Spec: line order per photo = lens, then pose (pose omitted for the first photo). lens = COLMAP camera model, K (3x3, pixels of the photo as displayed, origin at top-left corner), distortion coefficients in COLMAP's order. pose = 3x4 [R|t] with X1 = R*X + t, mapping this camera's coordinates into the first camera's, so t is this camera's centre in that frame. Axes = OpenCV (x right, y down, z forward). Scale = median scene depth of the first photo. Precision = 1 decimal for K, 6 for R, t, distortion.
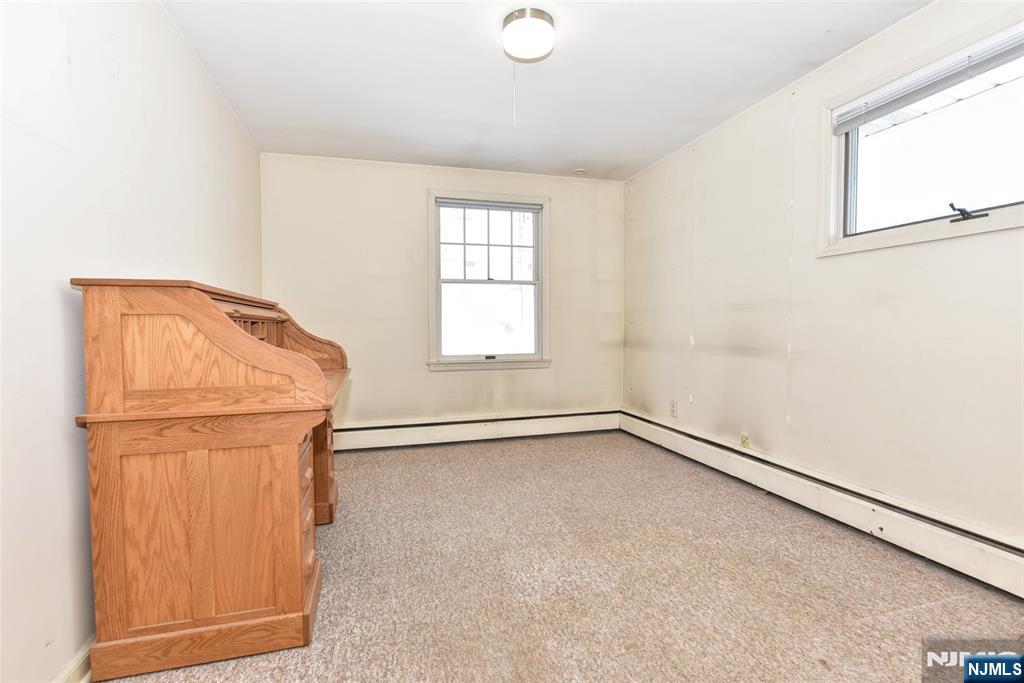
lens RADIAL K [[487.3, 0, 501.1], [0, 487.3, 344.8], [0, 0, 1]] dist [-0.008008, -0.002849]
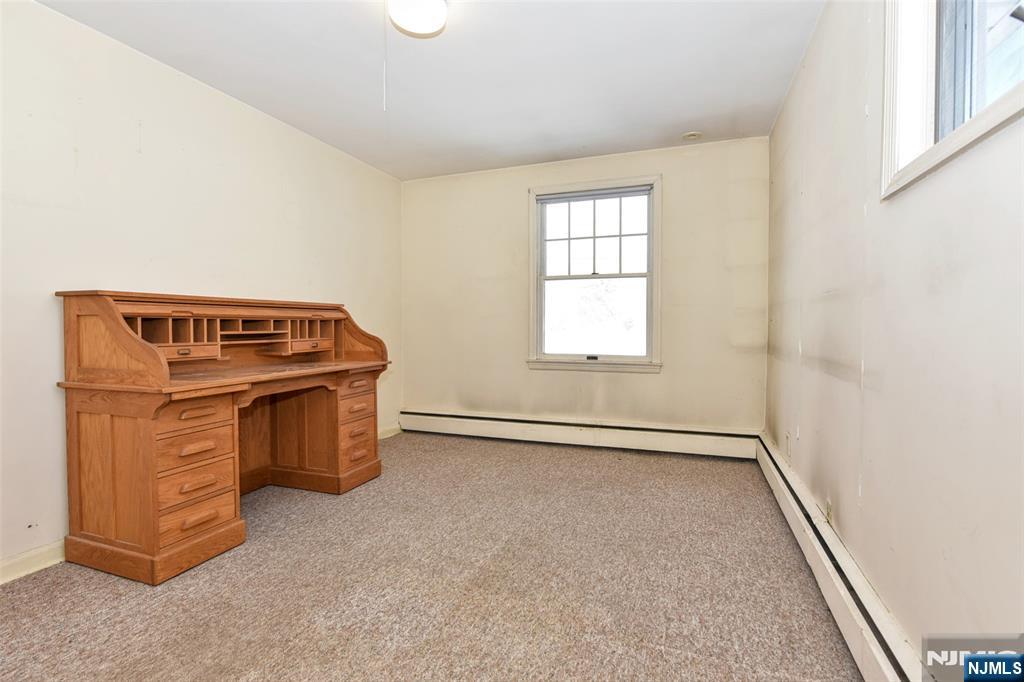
lens RADIAL K [[449.5, 0, 520.0], [0, 449.5, 336.7], [0, 0, 1]] dist [-0.010591, -0.001060]
pose [[0.819155, 0.021210, -0.573180, 0.363932], [-0.026080, 0.999660, -0.000280, -0.010885], [0.572979, 0.015178, 0.819429, 0.223131]]
